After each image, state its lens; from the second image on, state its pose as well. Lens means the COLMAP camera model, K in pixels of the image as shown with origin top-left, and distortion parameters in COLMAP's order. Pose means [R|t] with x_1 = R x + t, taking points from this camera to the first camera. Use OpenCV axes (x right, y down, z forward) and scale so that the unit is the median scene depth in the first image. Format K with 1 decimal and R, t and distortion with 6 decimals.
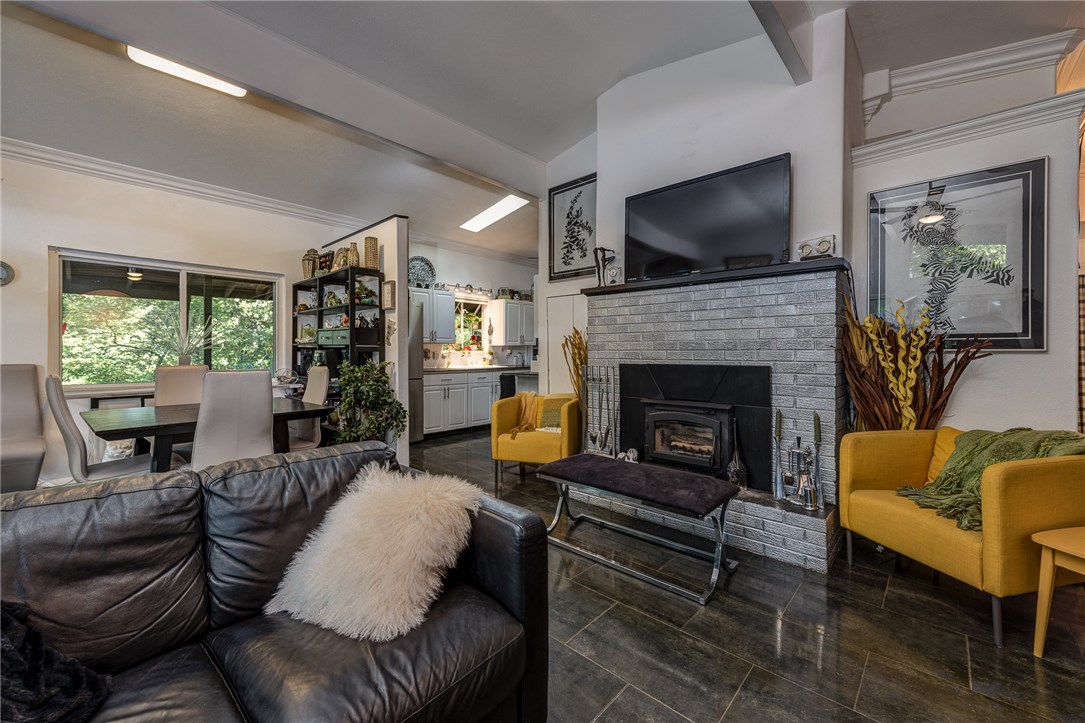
lens RADIAL K [[431.5, 0, 542.5], [0, 431.5, 355.0], [0, 0, 1]] dist [0.009836, -0.000148]
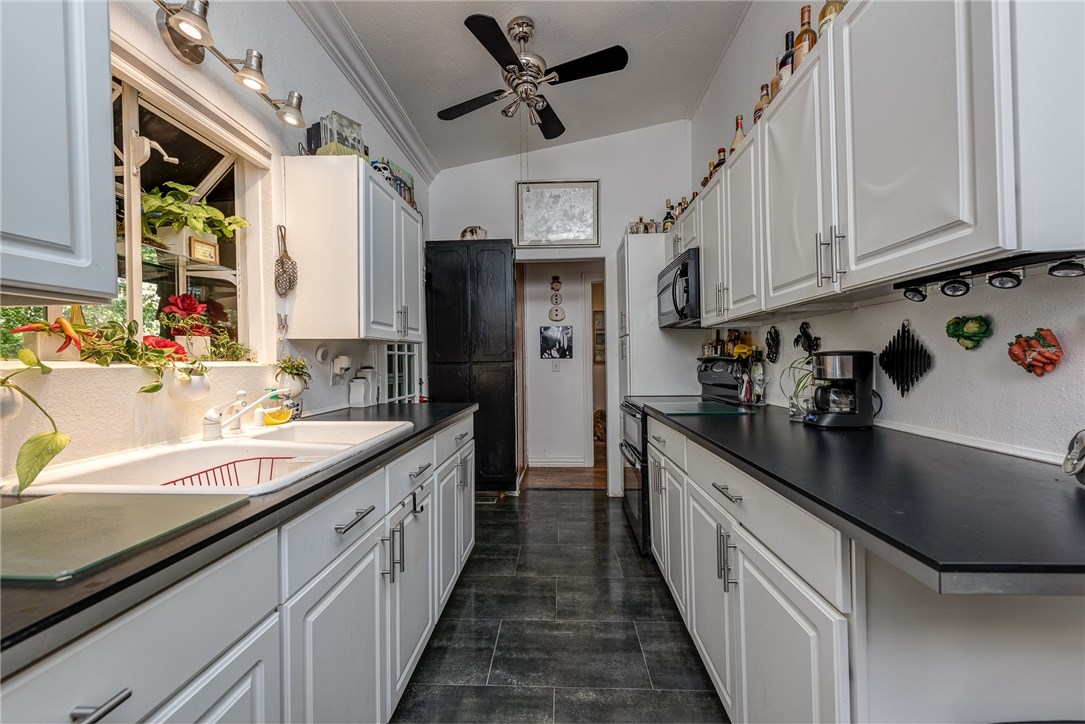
lens RADIAL K [[421.0, 0, 542.5], [0, 421.0, 362.0], [0, 0, 1]] dist [0.010891, -0.000062]
pose [[0.762665, -0.013947, 0.646643, -0.259154], [0.021845, 0.999753, -0.004202, -0.006829], [-0.646425, 0.017330, 0.762781, 1.132159]]
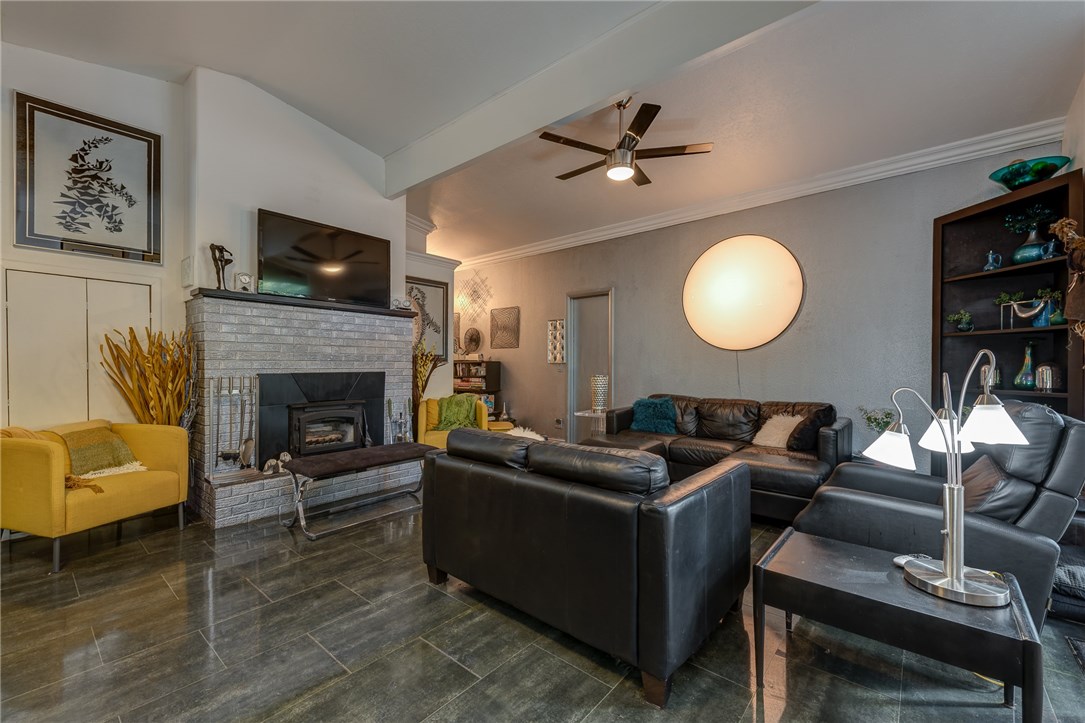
lens RADIAL K [[453.8, 0, 542.5], [0, 453.8, 361.5], [0, 0, 1]] dist [0.017433, -0.000253]
pose [[-0.047119, 0.001200, 0.998889, -0.683009], [-0.003671, 0.999992, -0.001374, -0.006850], [-0.998883, -0.003732, -0.047114, 0.296993]]
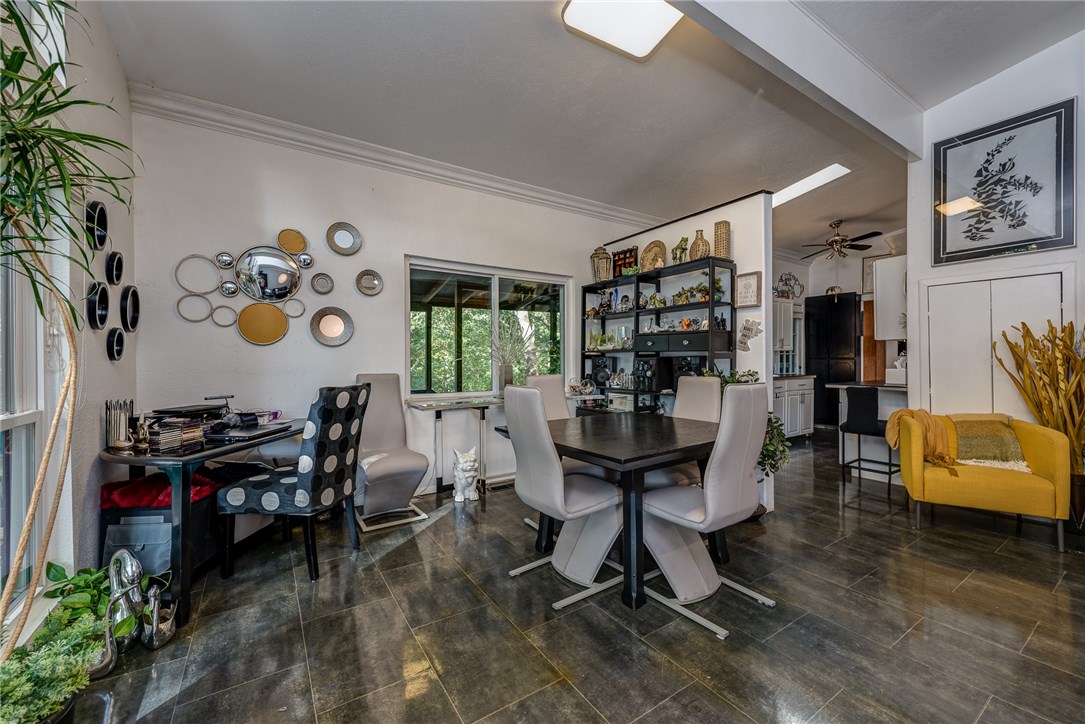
lens RADIAL K [[427.5, 0, 542.0], [0, 427.5, 364.2], [0, 0, 1]] dist [0.000440, -0.000096]
pose [[0.971445, -0.004470, -0.237224, -0.487130], [0.005573, 0.999977, 0.003981, -0.002029], [0.237201, -0.005190, 0.971447, 0.105197]]
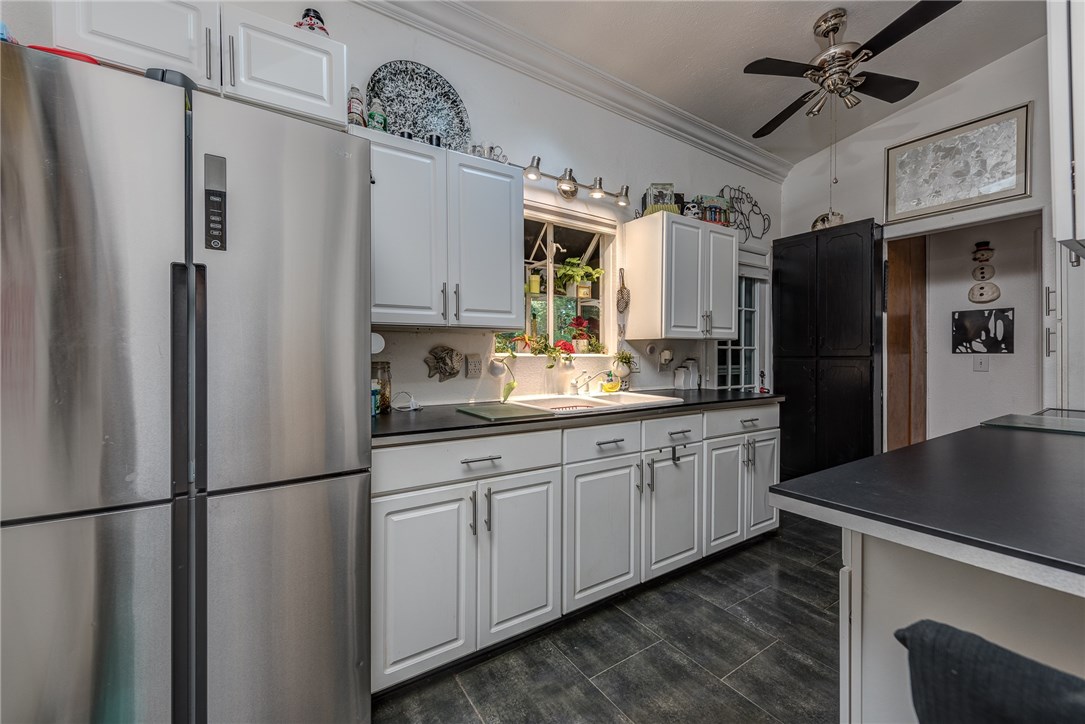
lens RADIAL K [[431.5, 0, 542.5], [0, 431.5, 355.5], [0, 0, 1]] dist [0.009836, -0.000148]
pose [[0.972460, -0.000672, -0.233071, -0.157481], [-0.001971, 0.999936, -0.011105, -0.005044], [0.233064, 0.011259, 0.972396, 0.950911]]
